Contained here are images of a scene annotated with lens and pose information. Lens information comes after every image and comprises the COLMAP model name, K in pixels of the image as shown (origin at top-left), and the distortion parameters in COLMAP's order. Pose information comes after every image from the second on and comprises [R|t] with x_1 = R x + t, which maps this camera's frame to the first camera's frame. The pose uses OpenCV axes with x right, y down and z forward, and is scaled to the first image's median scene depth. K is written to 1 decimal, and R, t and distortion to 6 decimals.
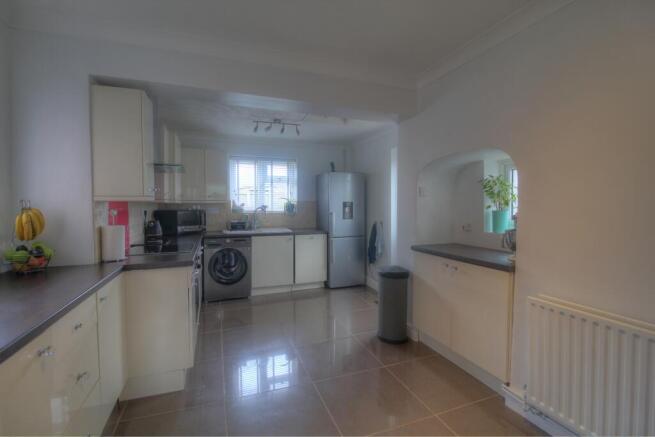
lens RADIAL K [[302.3, 0, 330.1], [0, 302.3, 215.4], [0, 0, 1]] dist [0.000732, -0.000434]
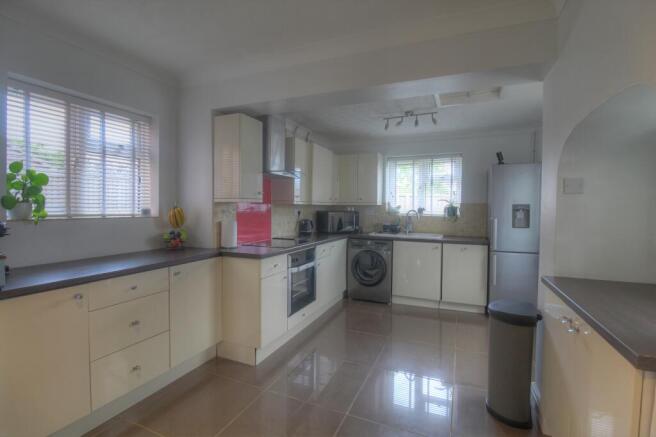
lens RADIAL K [[302.7, 0, 331.2], [0, 302.7, 217.2], [0, 0, 1]] dist [0.000732, -0.000434]
pose [[0.726139, 0.033411, -0.686736, 0.243934], [-0.035556, 0.999307, 0.011021, -0.006989], [0.686628, 0.016415, 0.726824, 0.171631]]
